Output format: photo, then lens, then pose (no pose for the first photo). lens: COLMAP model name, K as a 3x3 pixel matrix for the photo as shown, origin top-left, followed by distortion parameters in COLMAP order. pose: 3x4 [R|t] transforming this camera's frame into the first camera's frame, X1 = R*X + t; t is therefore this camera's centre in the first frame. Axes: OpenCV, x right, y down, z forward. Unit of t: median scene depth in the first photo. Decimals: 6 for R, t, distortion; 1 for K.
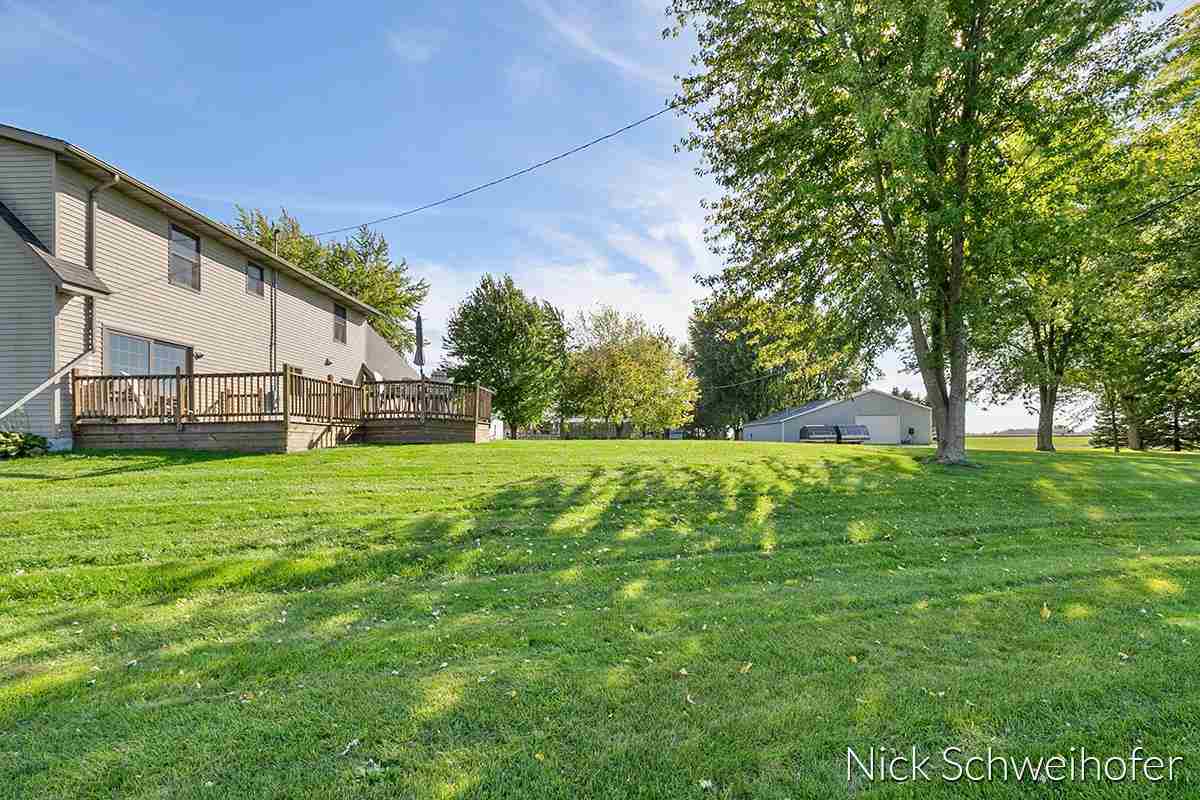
lens RADIAL K [[563.4, 0, 596.4], [0, 563.4, 436.2], [0, 0, 1]] dist [-0.000332, 0.000329]
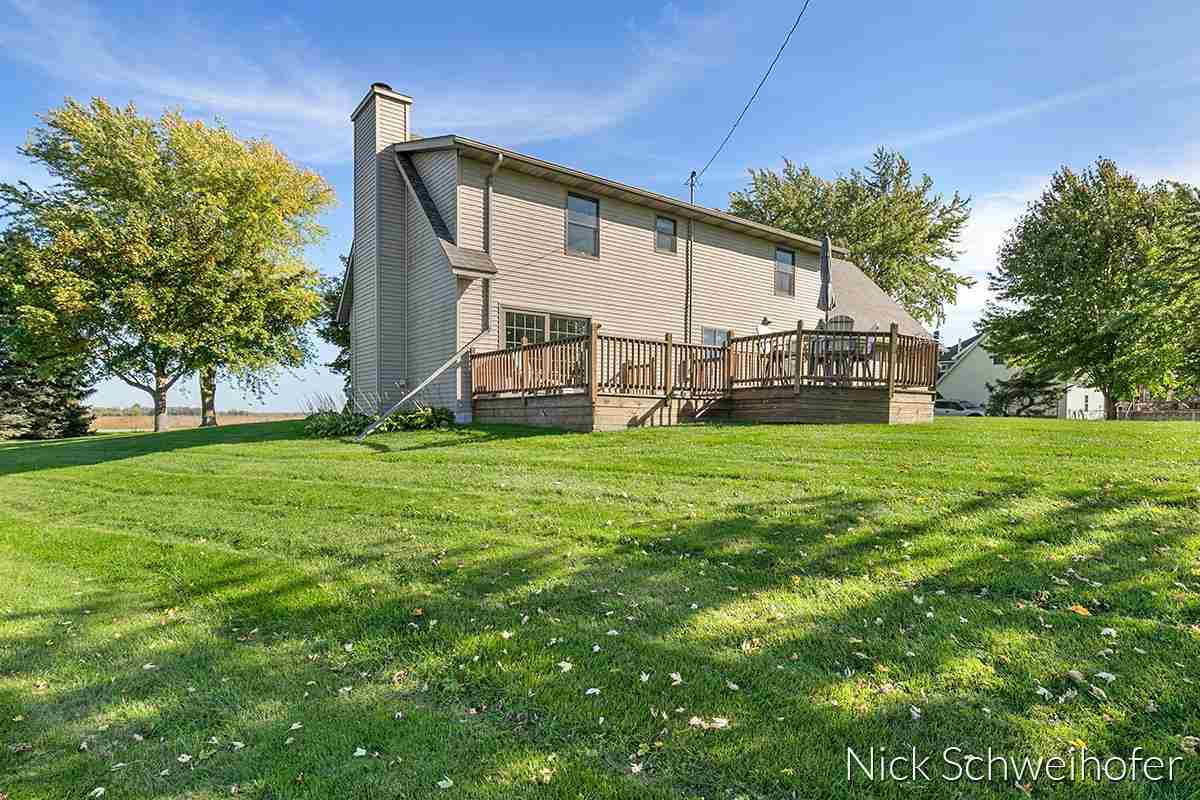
lens RADIAL K [[633.3, 0, 600.8], [0, 633.3, 442.4], [0, 0, 1]] dist [-0.011873, 0.000824]
pose [[0.633900, 0.043848, -0.772171, 0.164252], [-0.004641, 0.998589, 0.052895, -0.004182], [0.773401, -0.029946, 0.633209, 0.392570]]
